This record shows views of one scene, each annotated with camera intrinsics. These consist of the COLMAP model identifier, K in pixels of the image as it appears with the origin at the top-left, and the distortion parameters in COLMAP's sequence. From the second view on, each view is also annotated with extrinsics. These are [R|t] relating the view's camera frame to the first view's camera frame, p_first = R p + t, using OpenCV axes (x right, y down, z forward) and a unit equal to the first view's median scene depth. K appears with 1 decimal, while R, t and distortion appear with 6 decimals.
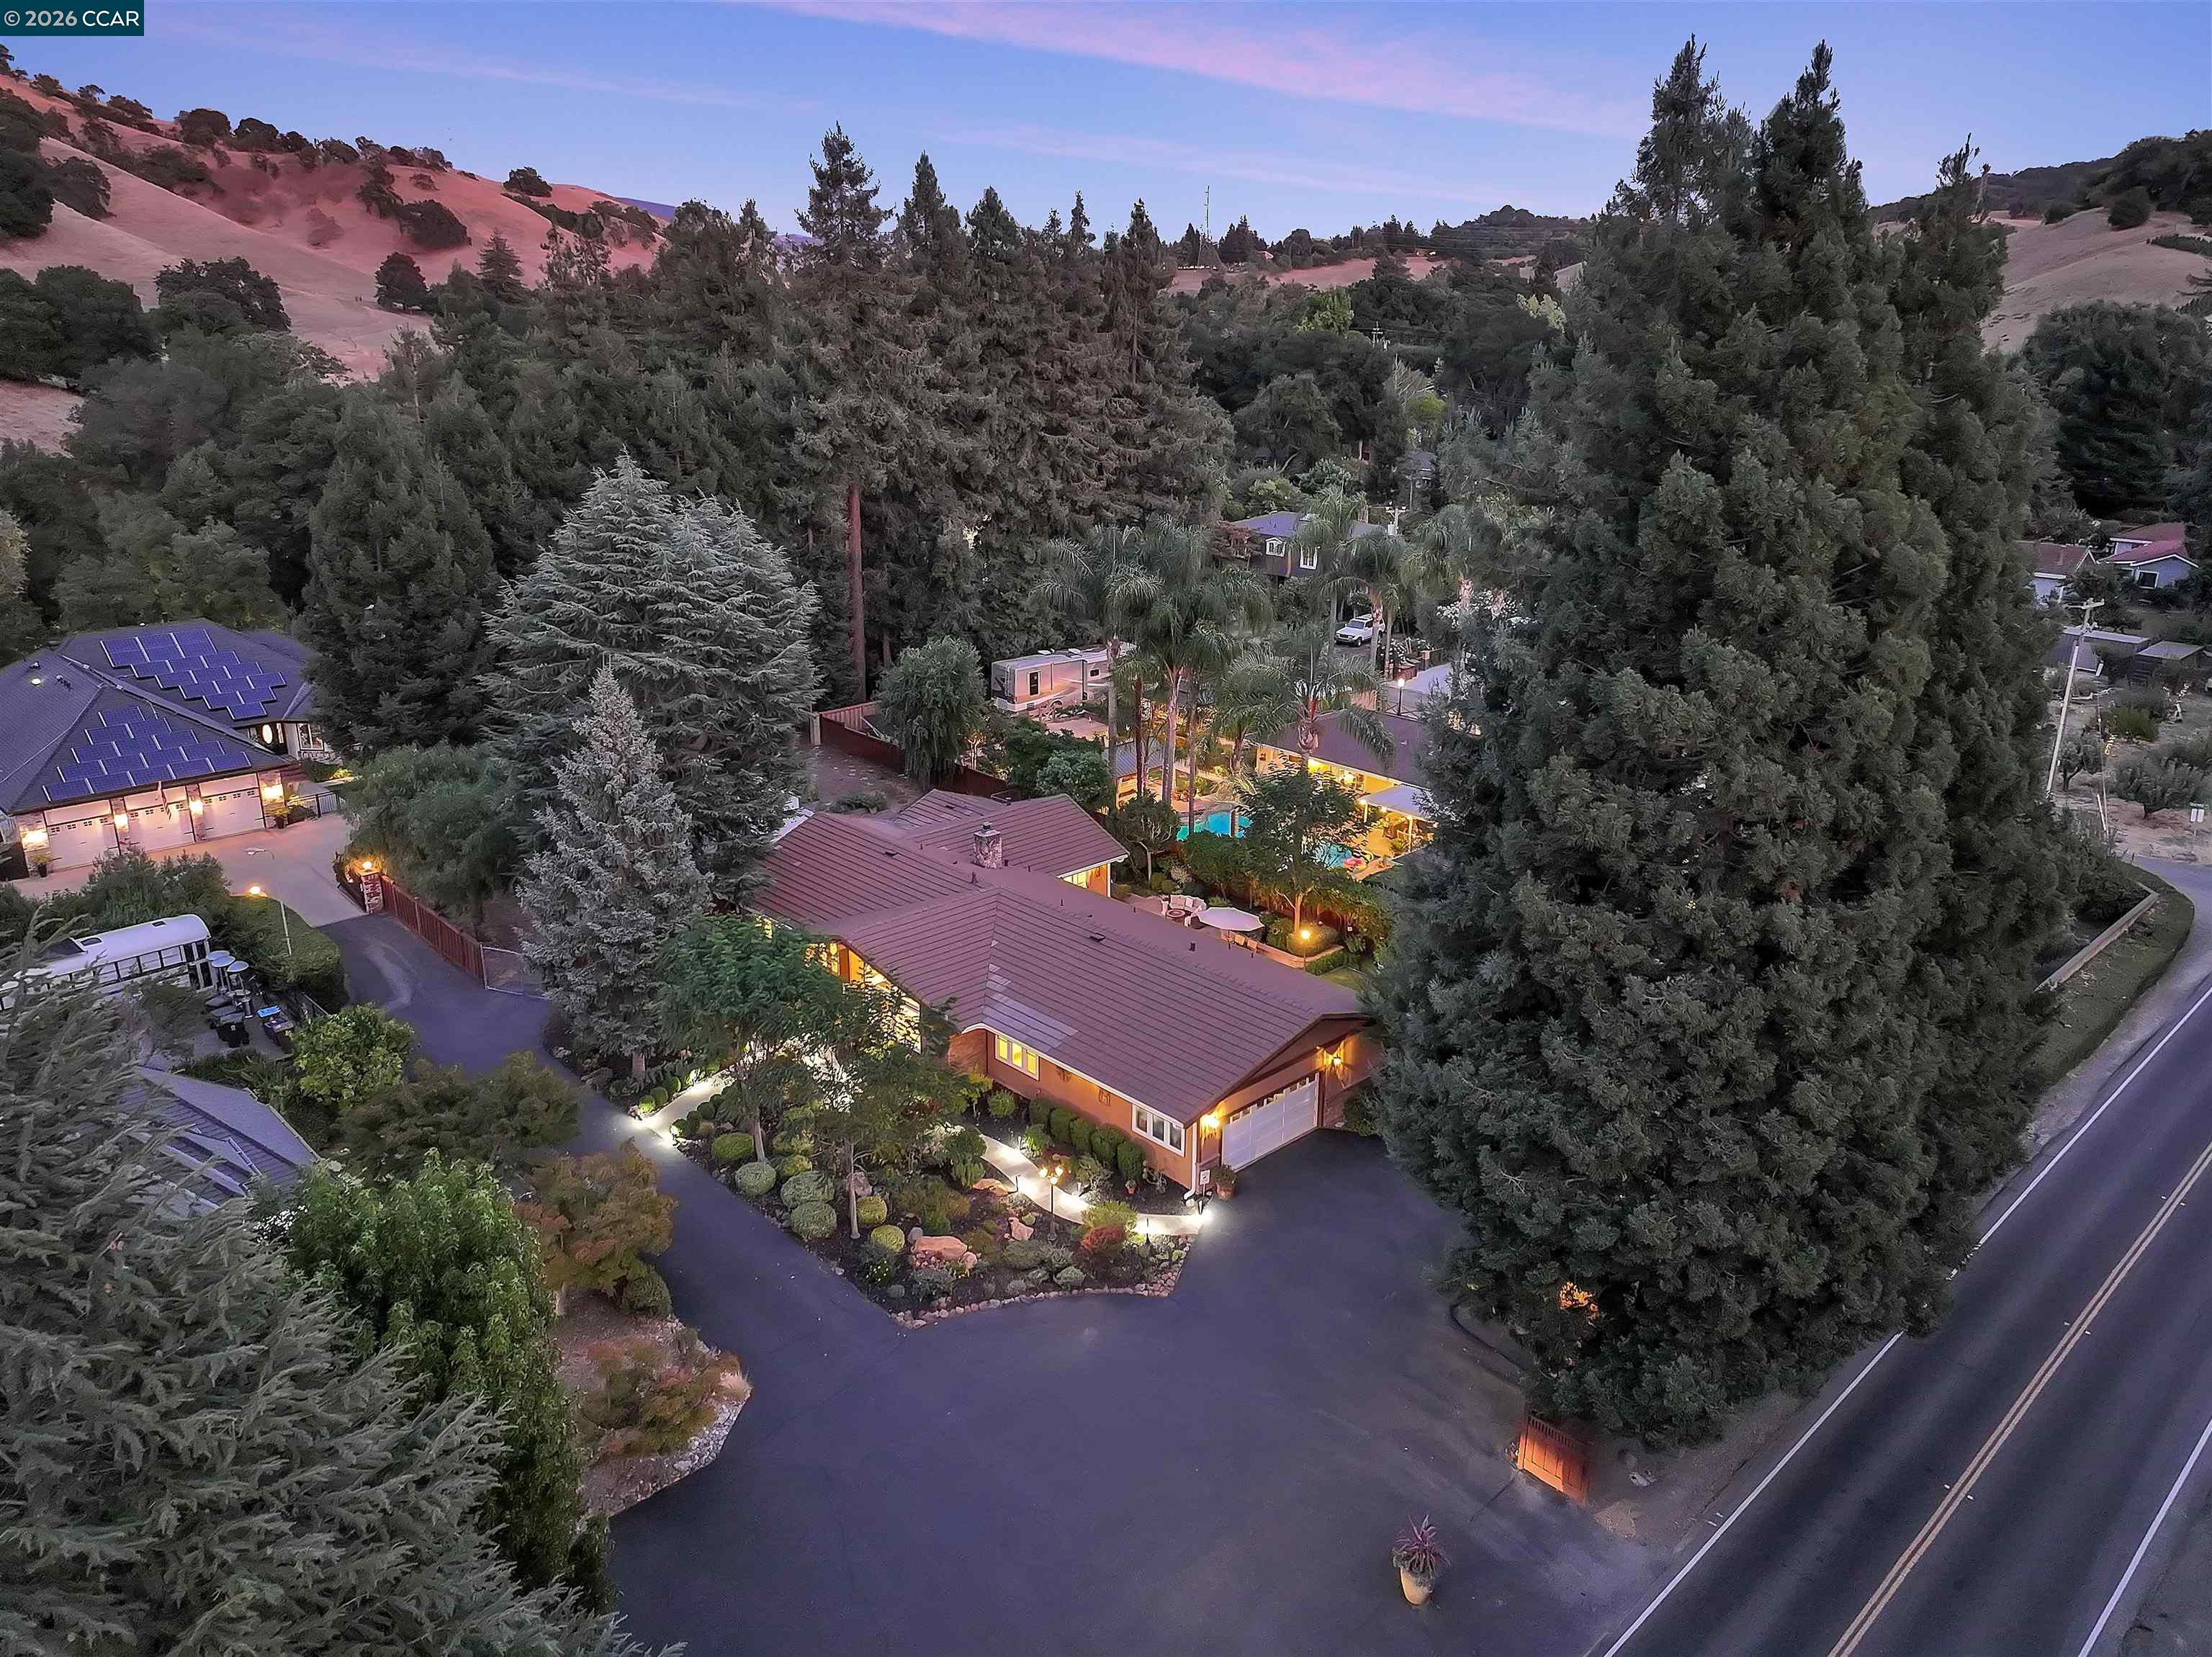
lens RADIAL K [[1590.7, 0, 1103.1], [0, 1590.7, 840.7], [0, 0, 1]] dist [-0.003367, 0.017769]
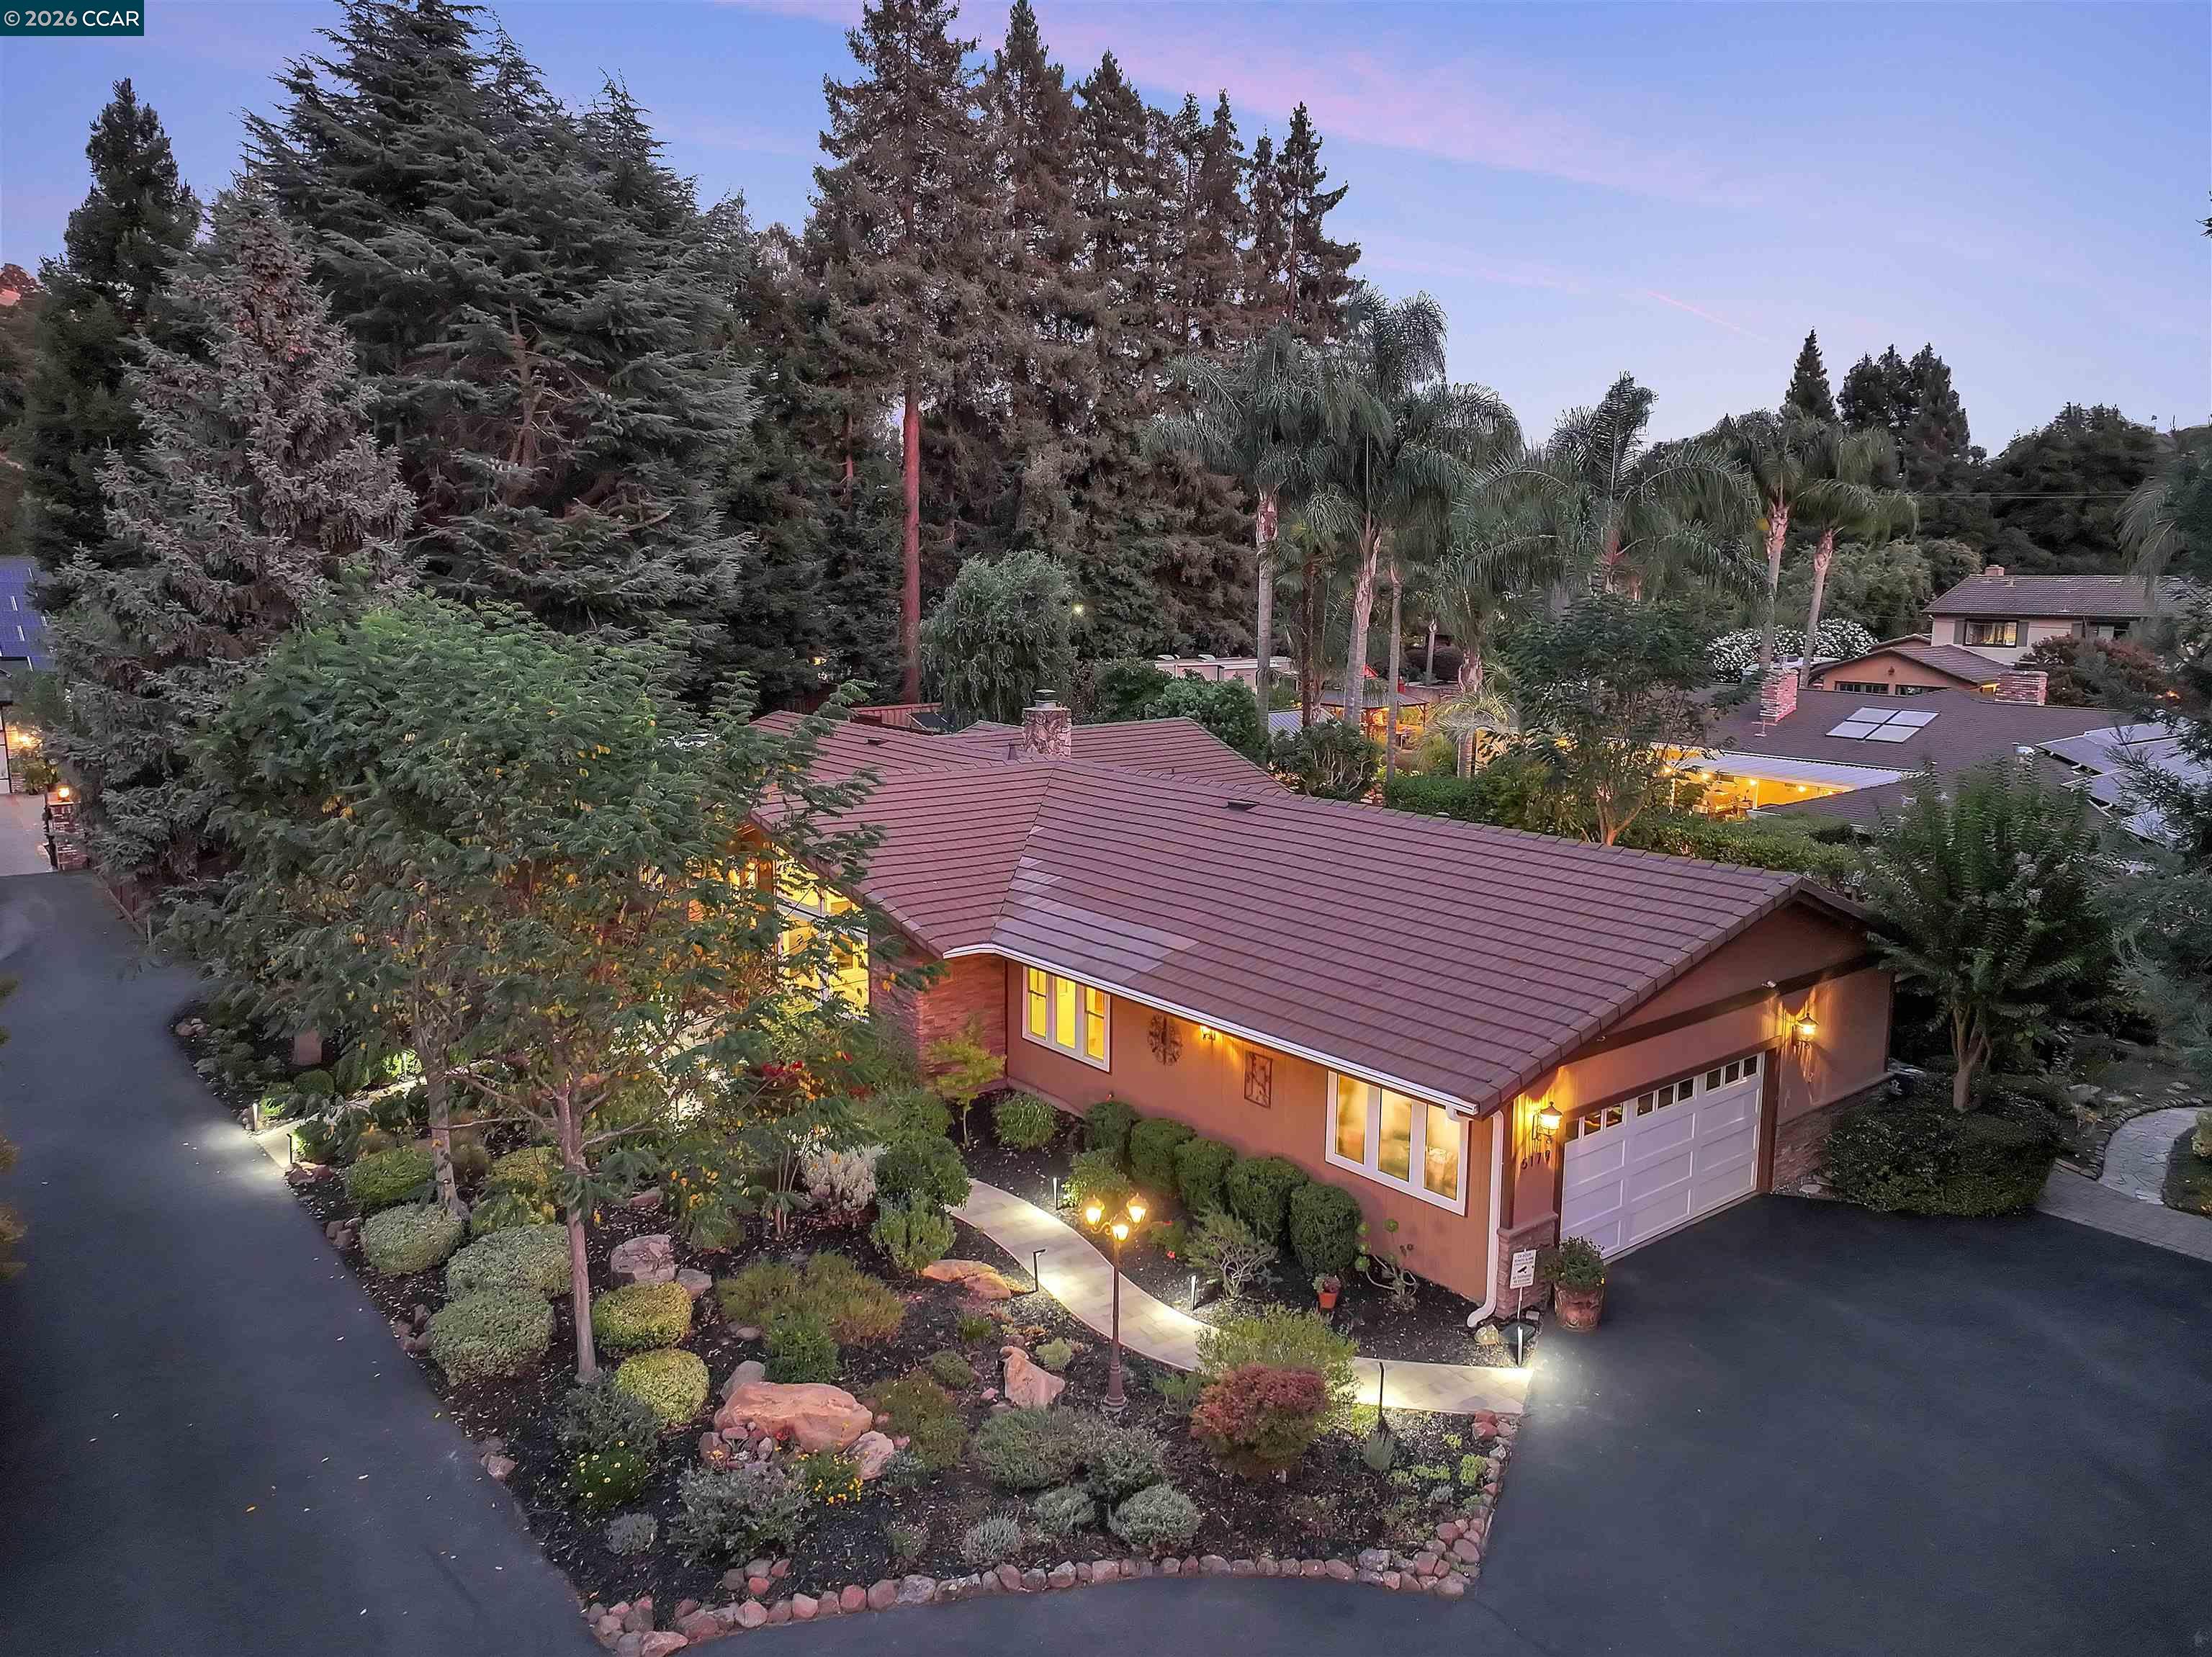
lens RADIAL K [[1590.7, 0, 1105.8], [0, 1590.7, 825.6], [0, 0, 1]] dist [-0.003367, 0.017769]
pose [[0.996451, 0.014426, -0.082927, -0.005606], [-0.028415, 0.985020, -0.170083, 0.172385], [0.079231, 0.171836, 0.981934, 0.591855]]
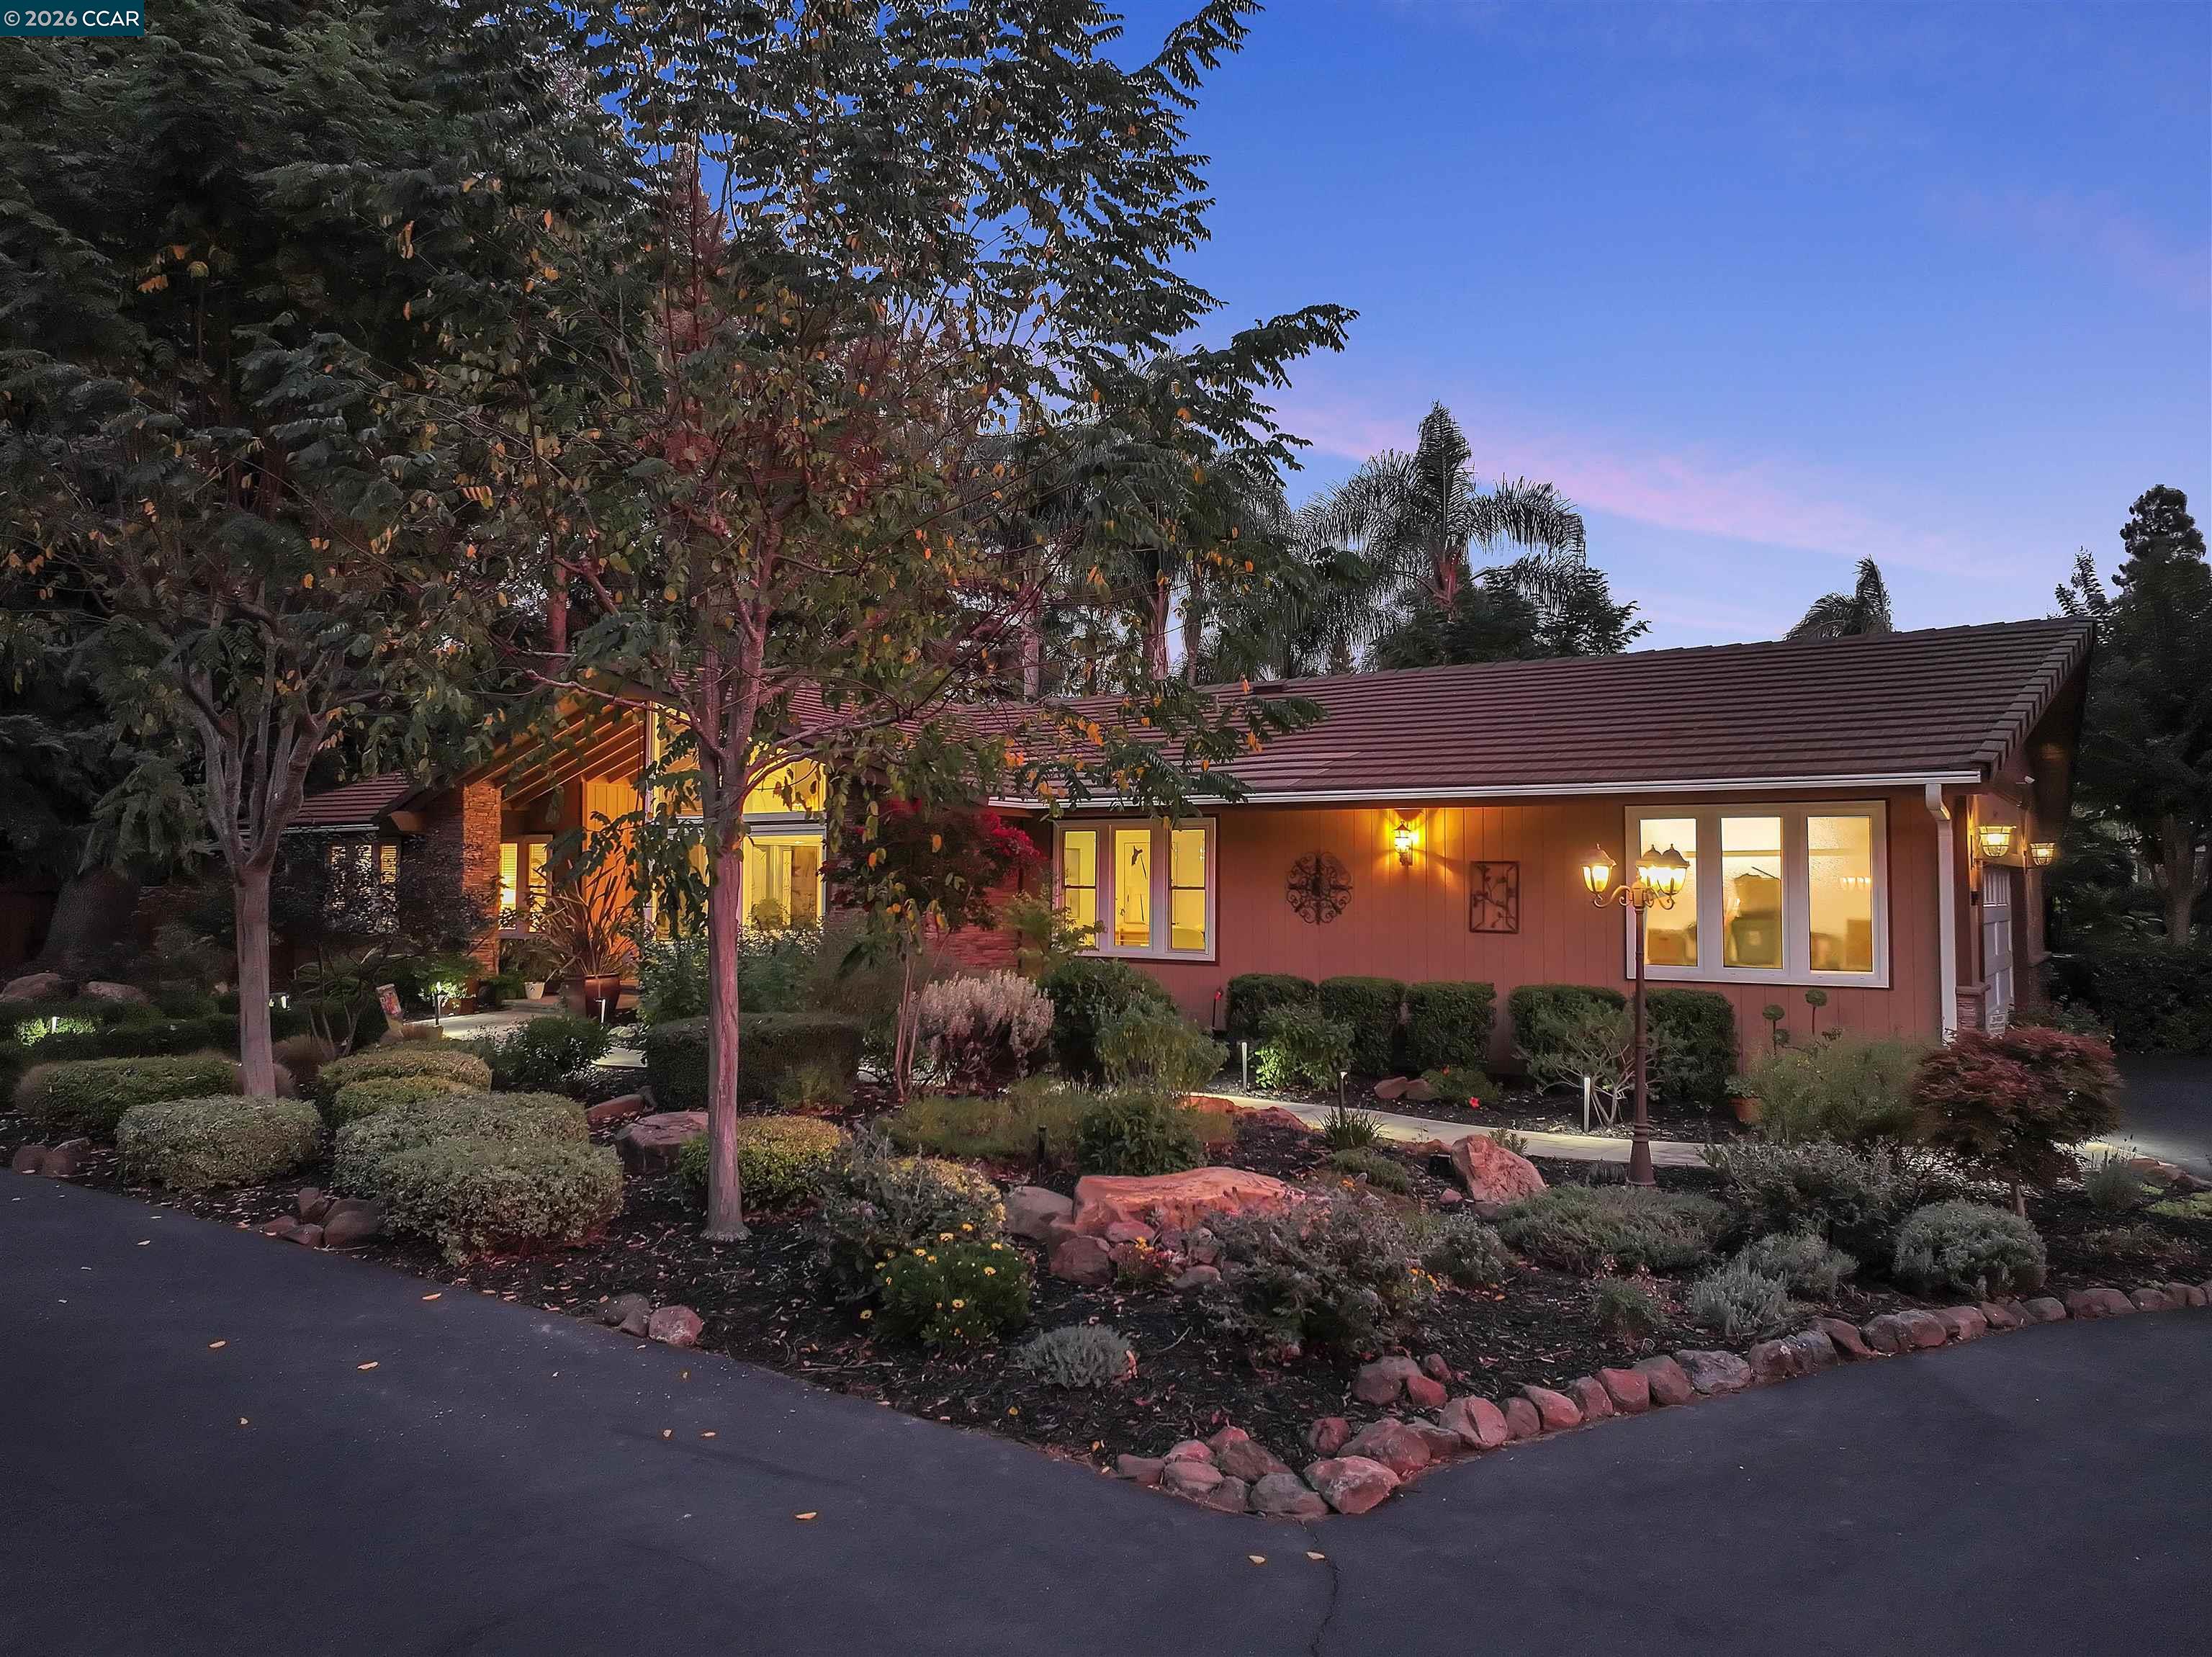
lens RADIAL K [[1590.7, 0, 1102.4], [0, 1590.7, 846.6], [0, 0, 1]] dist [-0.003367, 0.017769]
pose [[0.977297, 0.003027, 0.211855, -0.144274], [0.072010, 0.935632, -0.345554, 0.260998], [-0.199264, 0.352964, 0.914172, 0.757137]]
